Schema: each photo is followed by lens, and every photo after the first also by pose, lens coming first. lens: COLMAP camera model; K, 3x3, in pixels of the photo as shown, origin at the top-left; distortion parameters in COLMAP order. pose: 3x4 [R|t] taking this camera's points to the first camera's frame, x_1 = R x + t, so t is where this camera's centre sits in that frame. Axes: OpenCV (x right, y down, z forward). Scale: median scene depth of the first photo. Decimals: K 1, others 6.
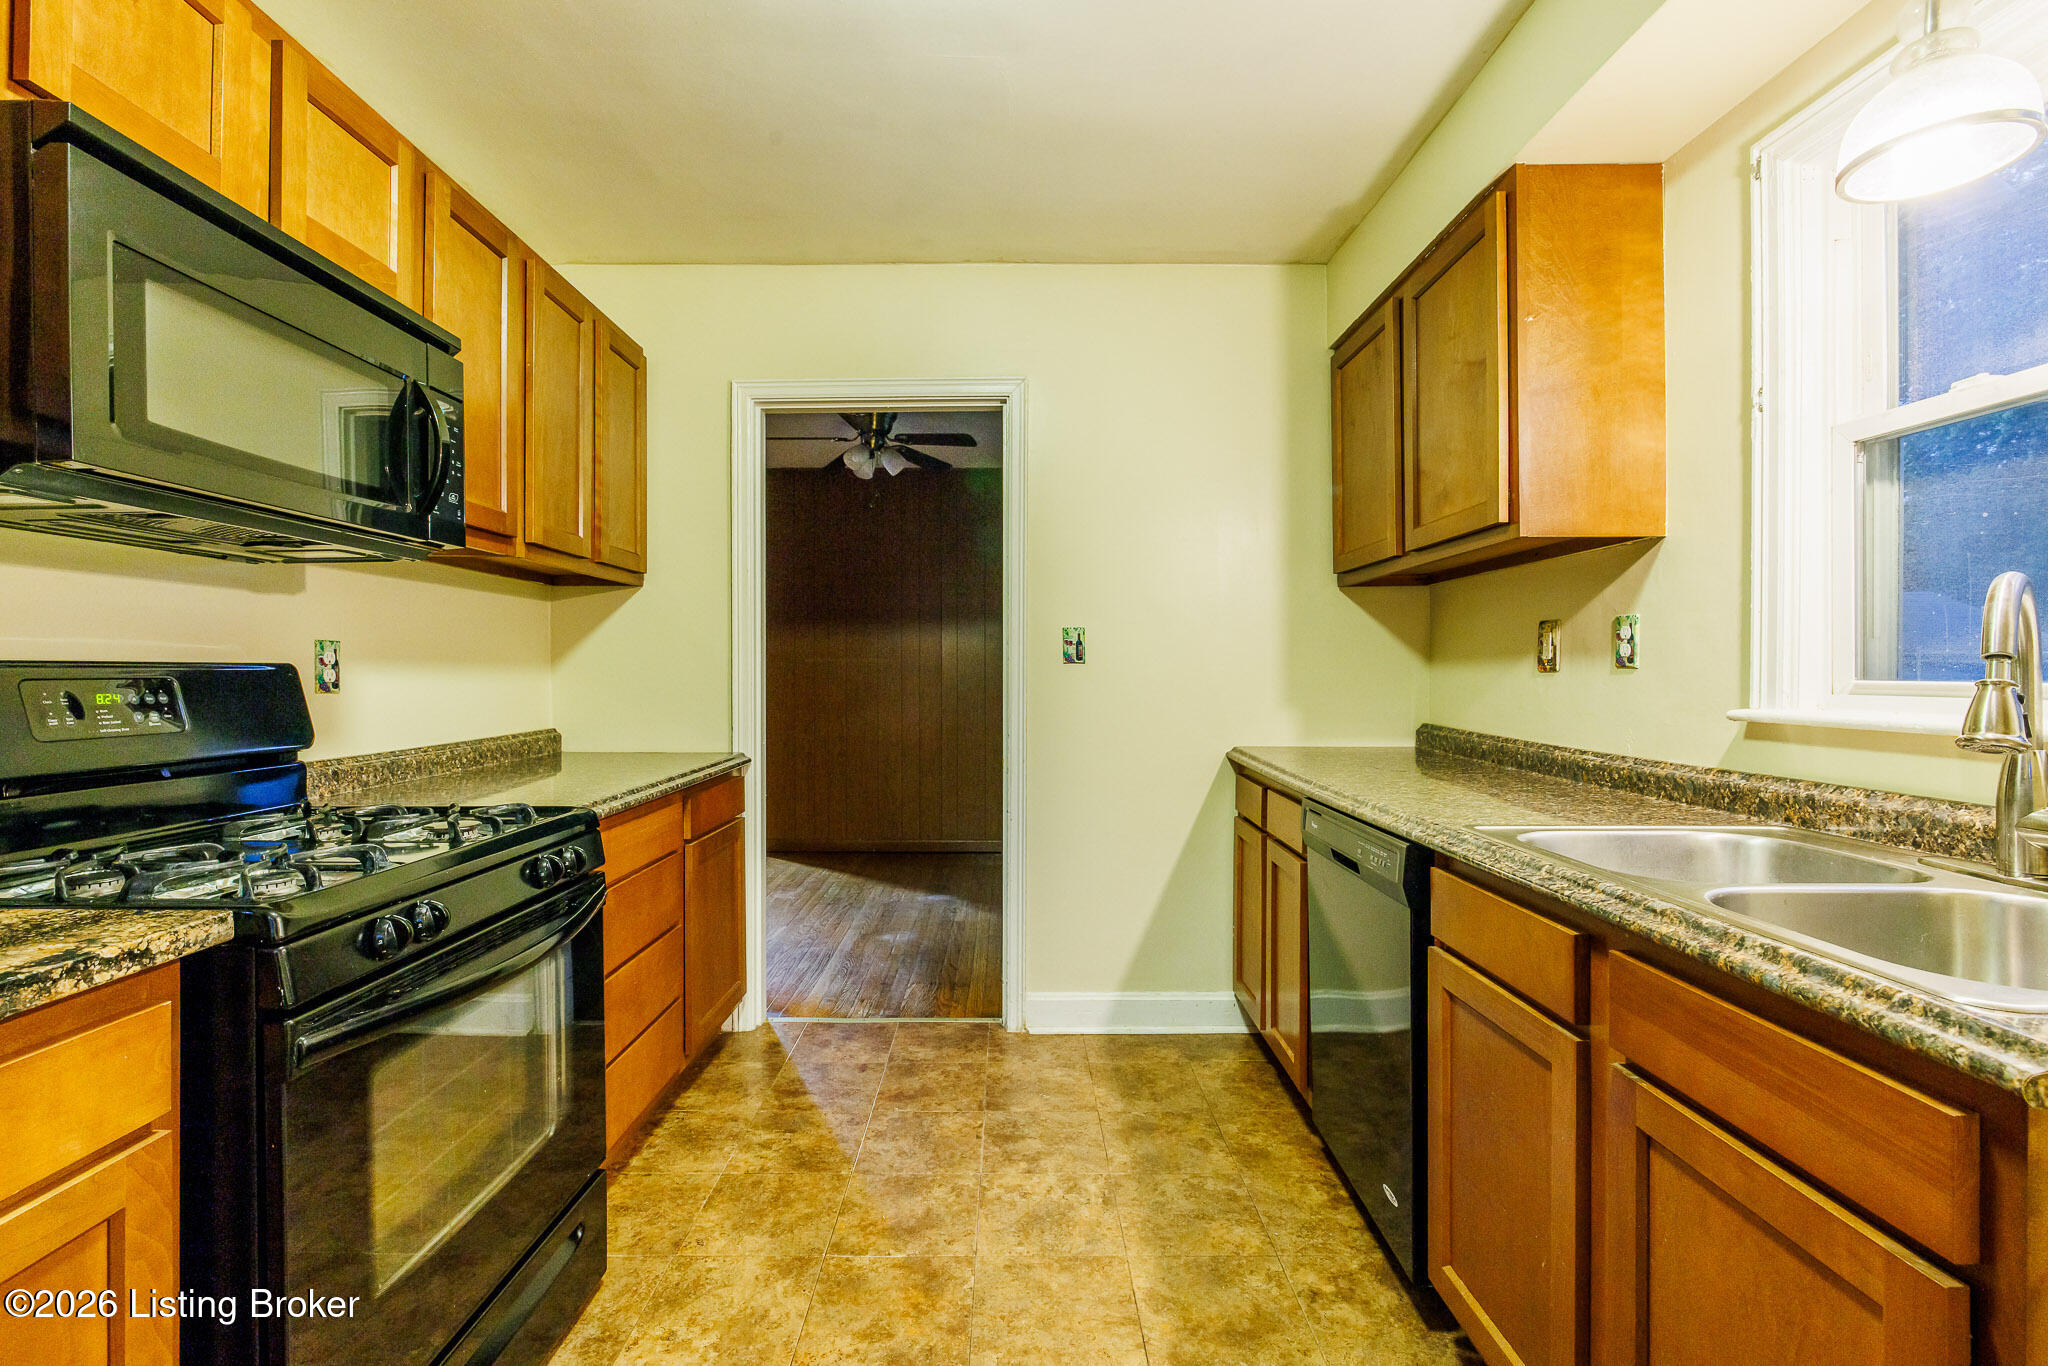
lens RADIAL K [[915.7, 0, 1012.0], [0, 915.7, 676.2], [0, 0, 1]] dist [-0.008435, 0.002359]
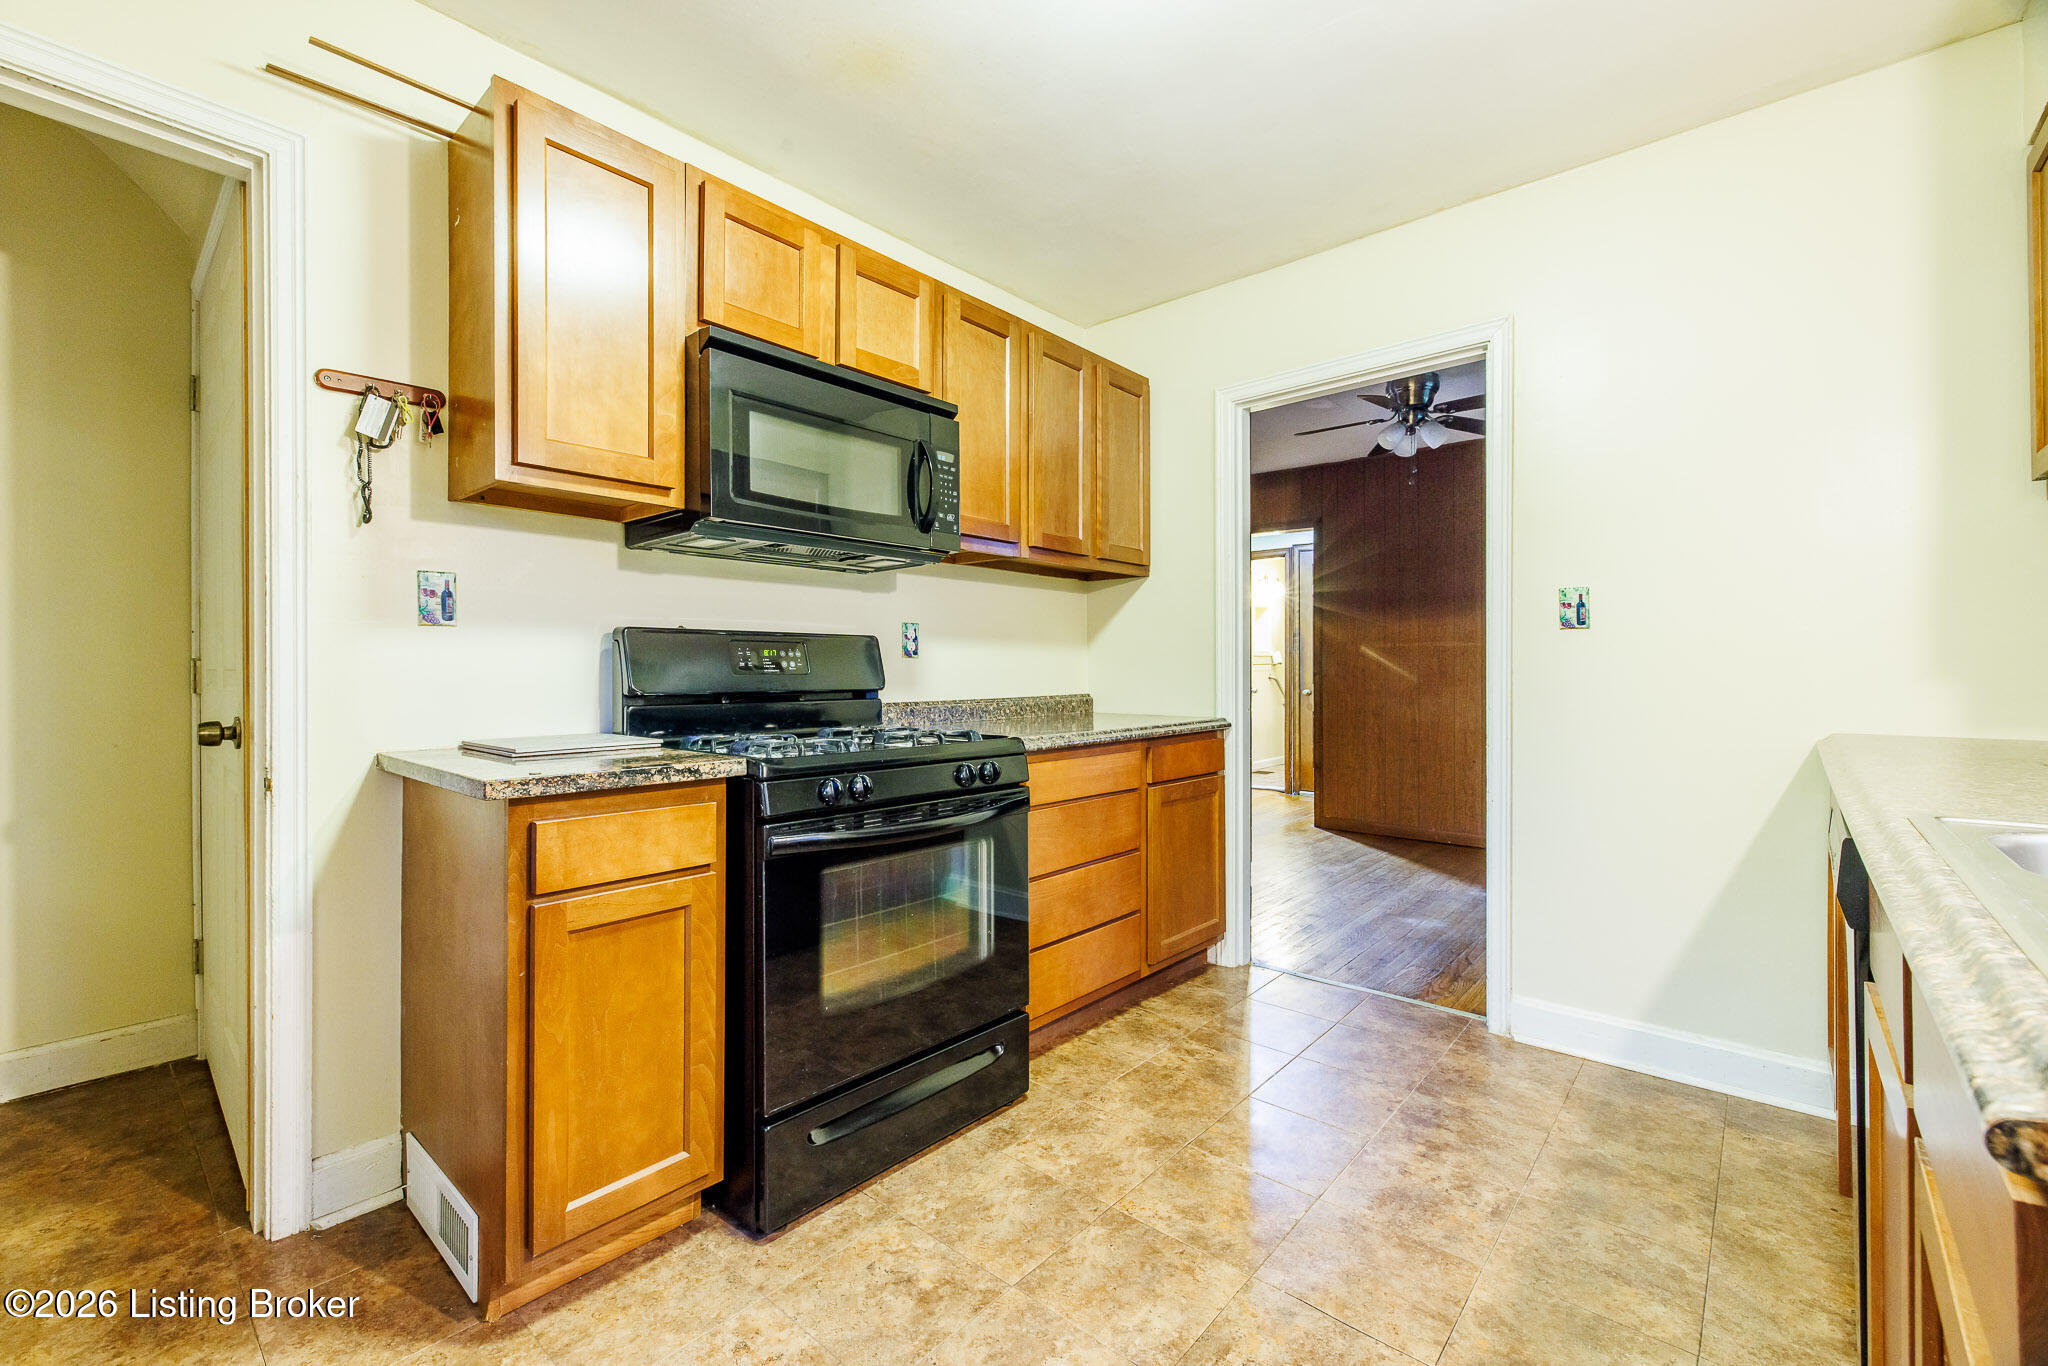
lens RADIAL K [[866.5, 0, 1006.0], [0, 866.5, 674.1], [0, 0, 1]] dist [0.001070, 0.001358]
pose [[0.745545, 0.001559, -0.666453, 0.310429], [-0.002240, 0.999997, -0.000168, 0.043975], [0.666451, 0.001618, 0.745547, 0.038094]]
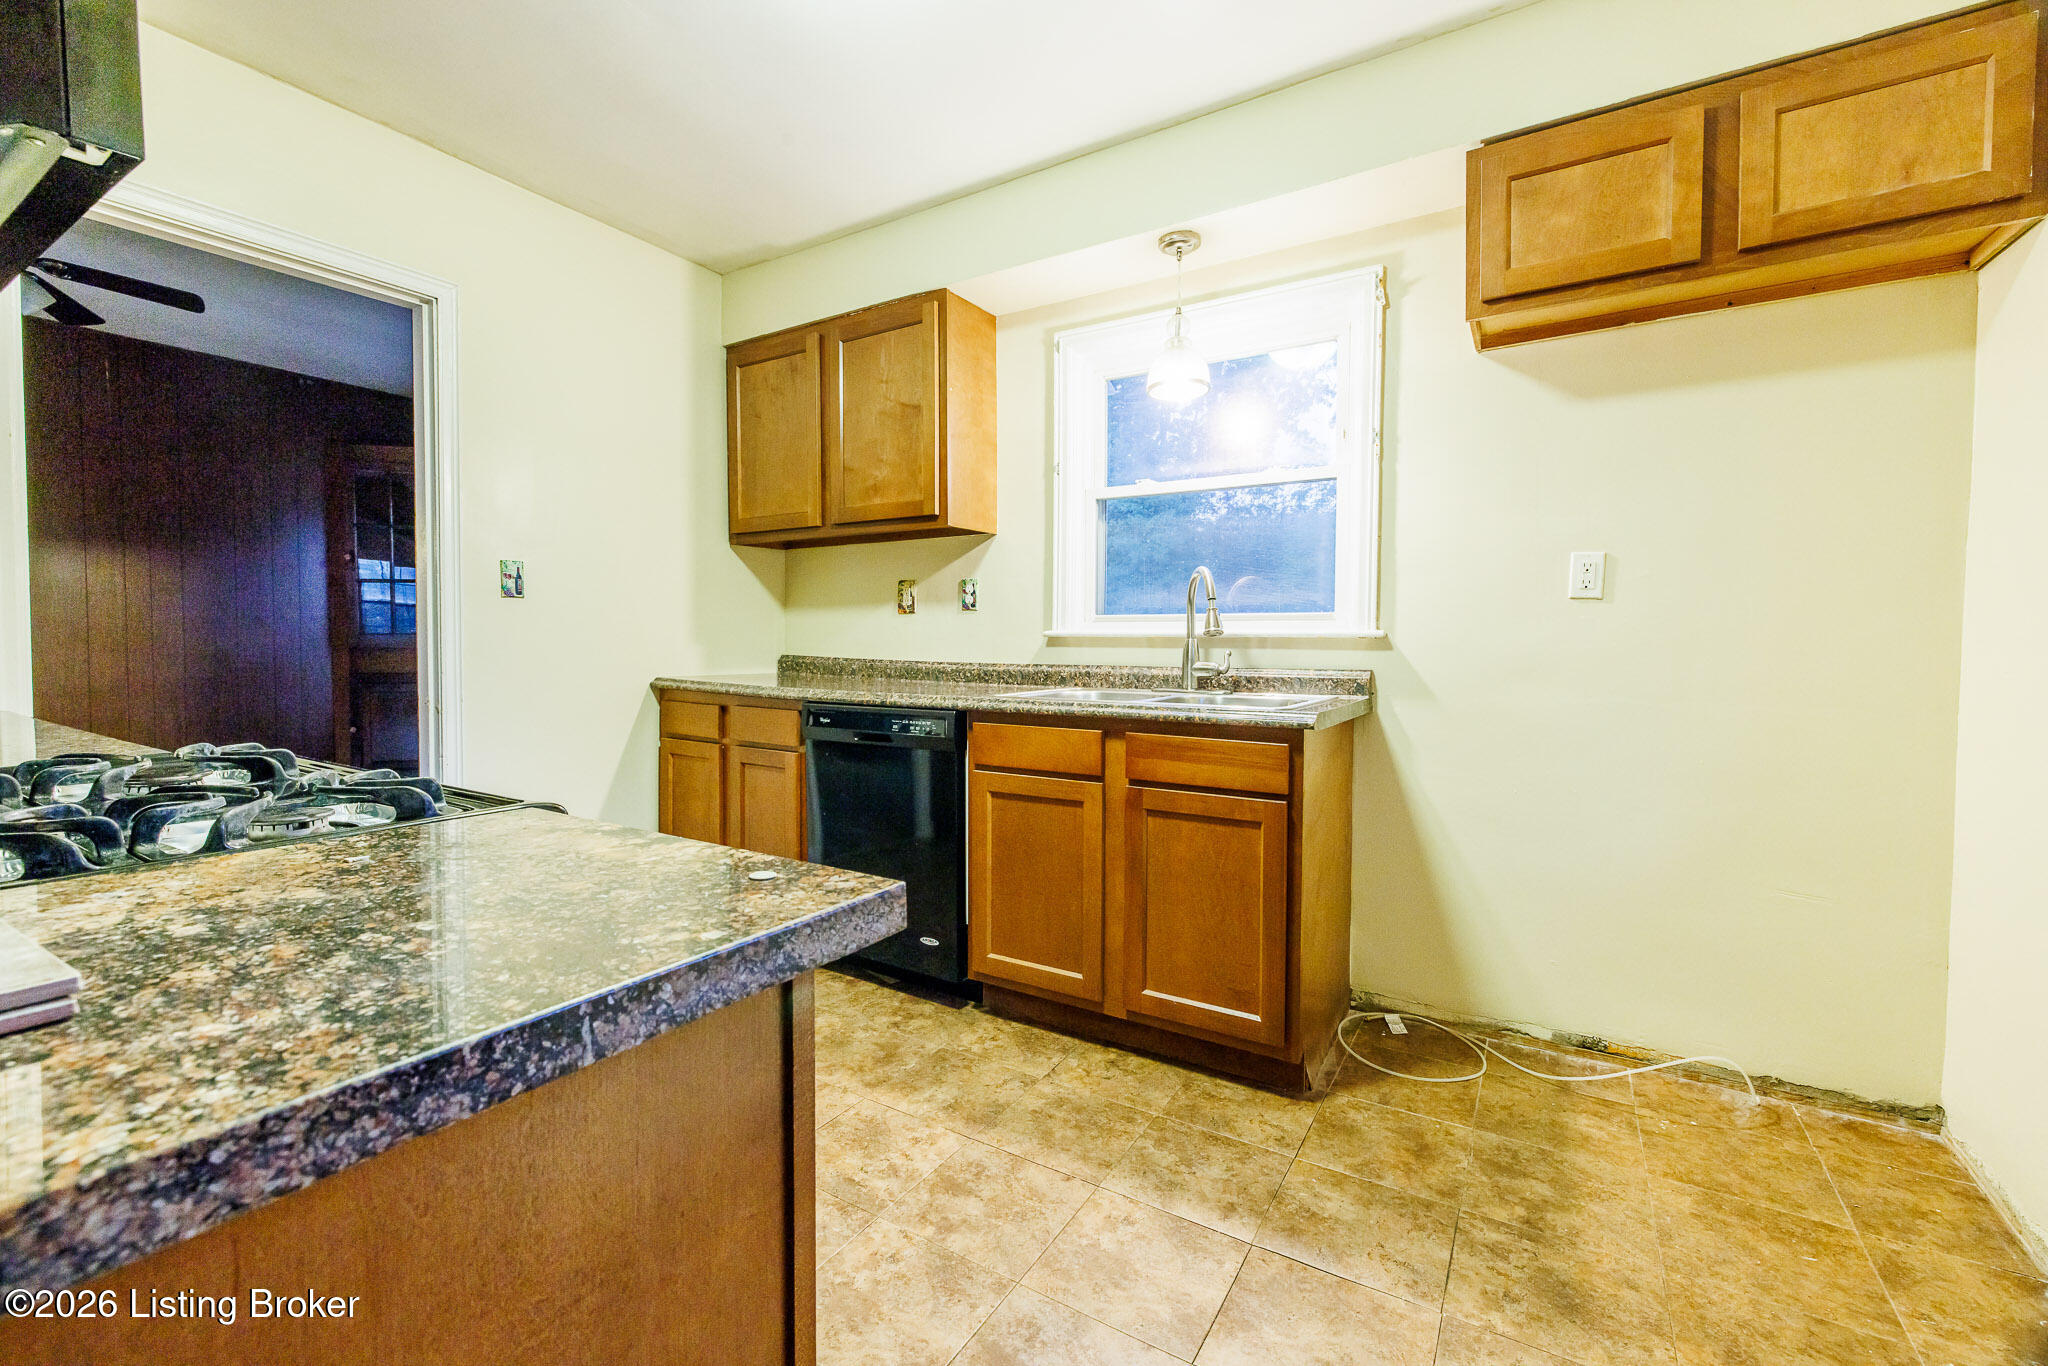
lens RADIAL K [[866.5, 0, 1010.0], [0, 866.5, 669.9], [0, 0, 1]] dist [0.001070, 0.001358]
pose [[0.530714, -0.027764, 0.847096, -0.630259], [0.000310, 0.999470, 0.032564, 0.048052], [-0.847551, -0.017020, 0.530441, 0.088713]]
